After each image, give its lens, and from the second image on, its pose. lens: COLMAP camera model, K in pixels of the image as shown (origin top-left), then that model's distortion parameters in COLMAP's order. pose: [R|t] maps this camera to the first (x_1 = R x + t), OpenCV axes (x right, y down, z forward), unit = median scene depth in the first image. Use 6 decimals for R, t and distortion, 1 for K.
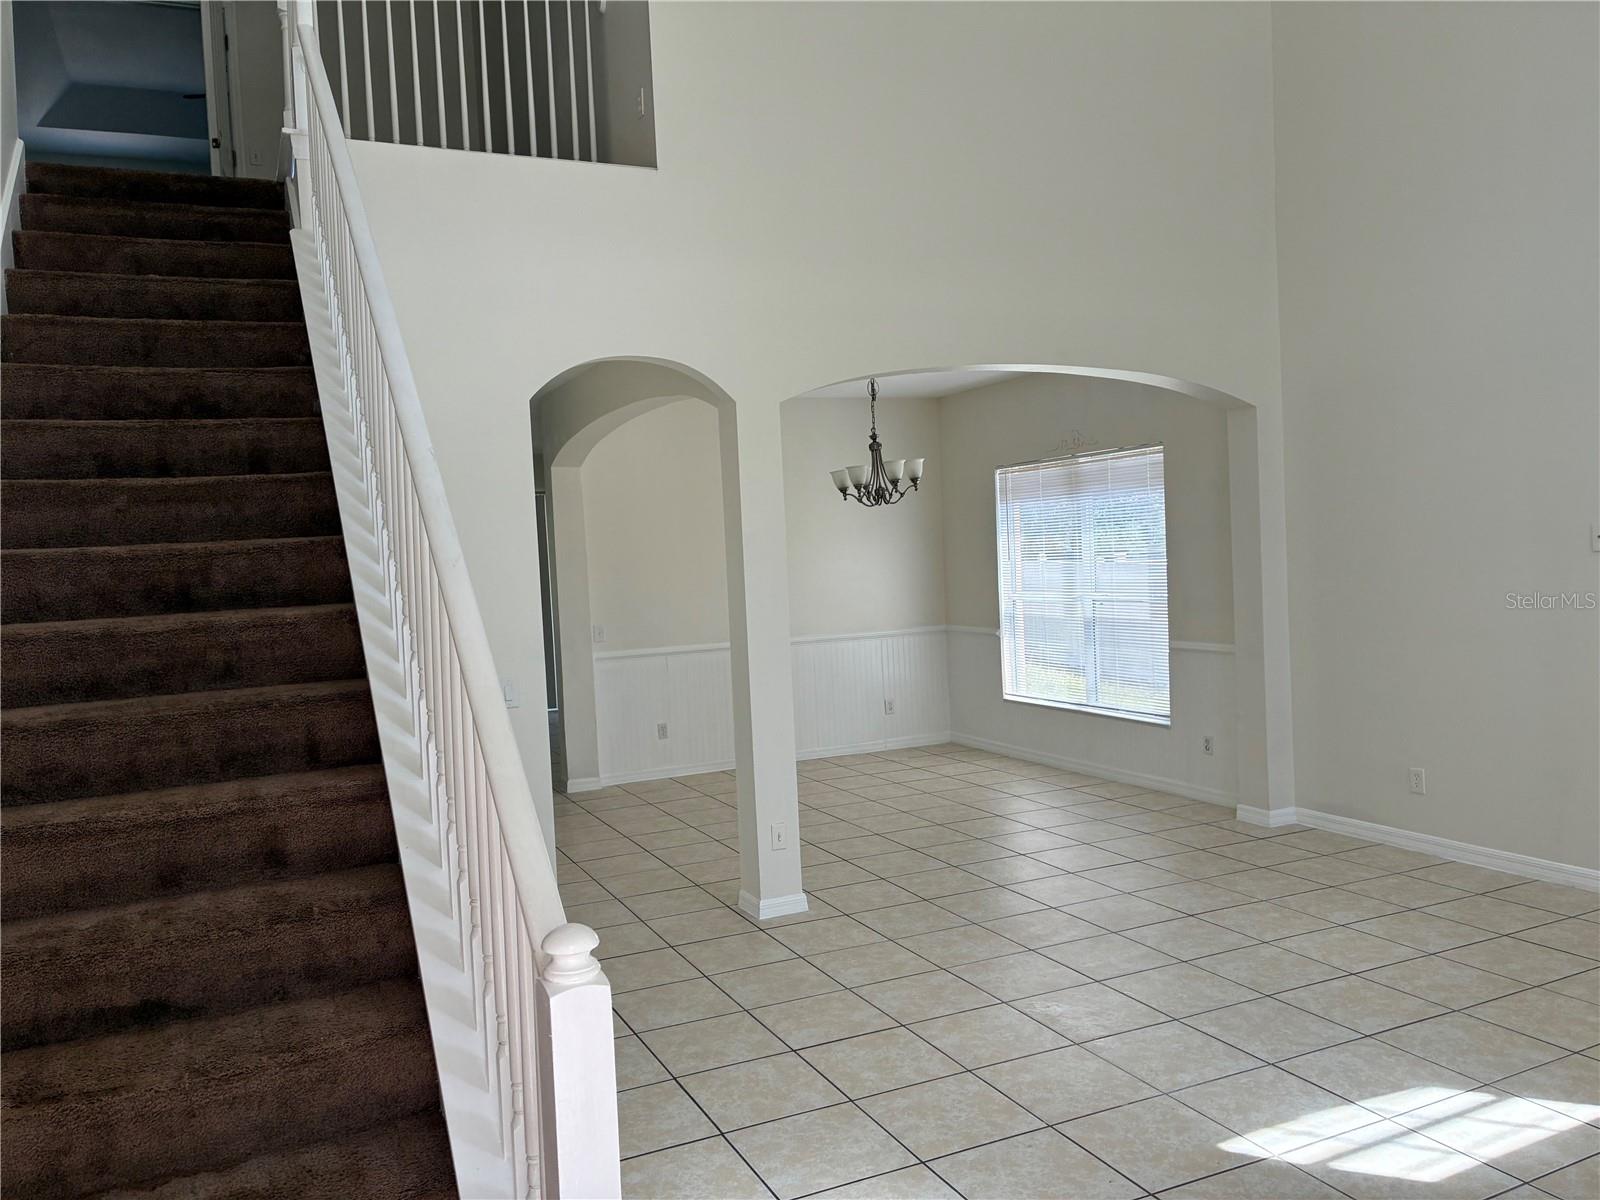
lens RADIAL K [[1208.4, 0, 801.0], [0, 1208.4, 597.3], [0, 0, 1]] dist [0.037668, -0.037590]
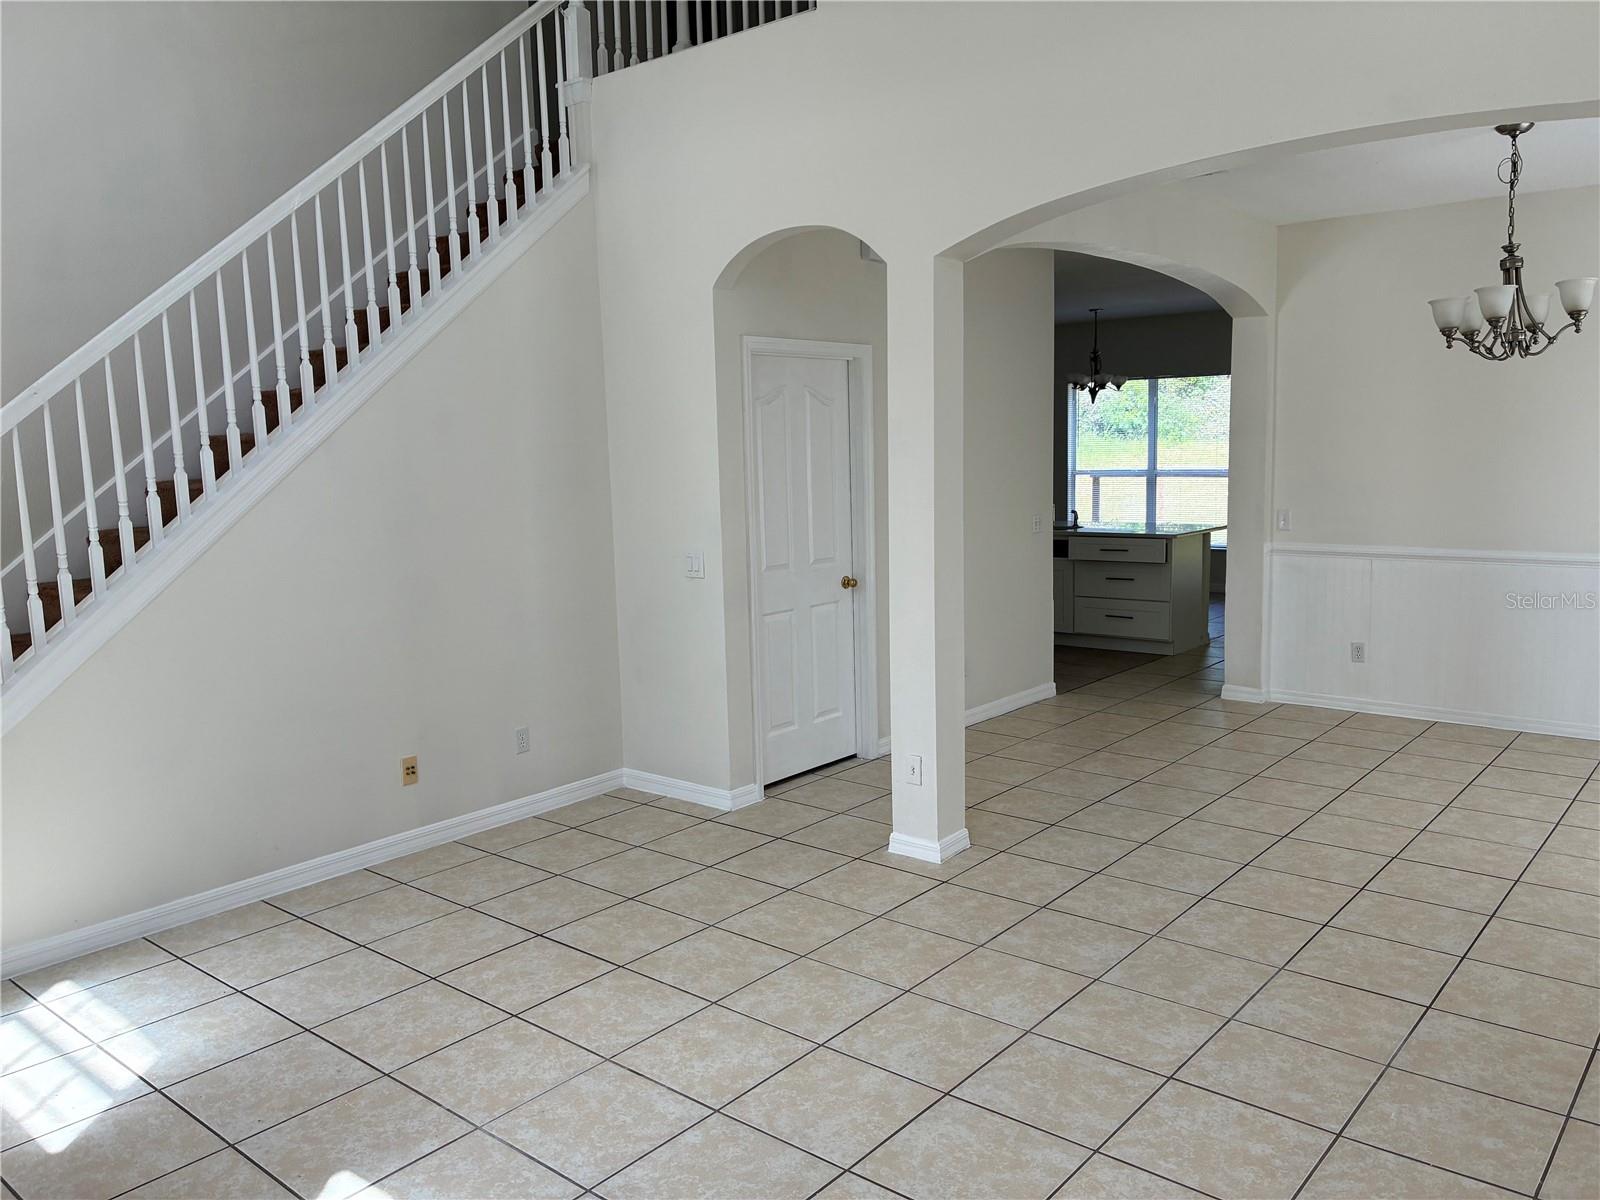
lens RADIAL K [[1208.4, 0, 798.6], [0, 1208.4, 596.0], [0, 0, 1]] dist [0.037668, -0.037590]
pose [[0.430395, 0.149702, -0.890140, 0.799132], [-0.029595, 0.987961, 0.151844, -0.063978], [0.902155, -0.039009, 0.429644, 0.629226]]
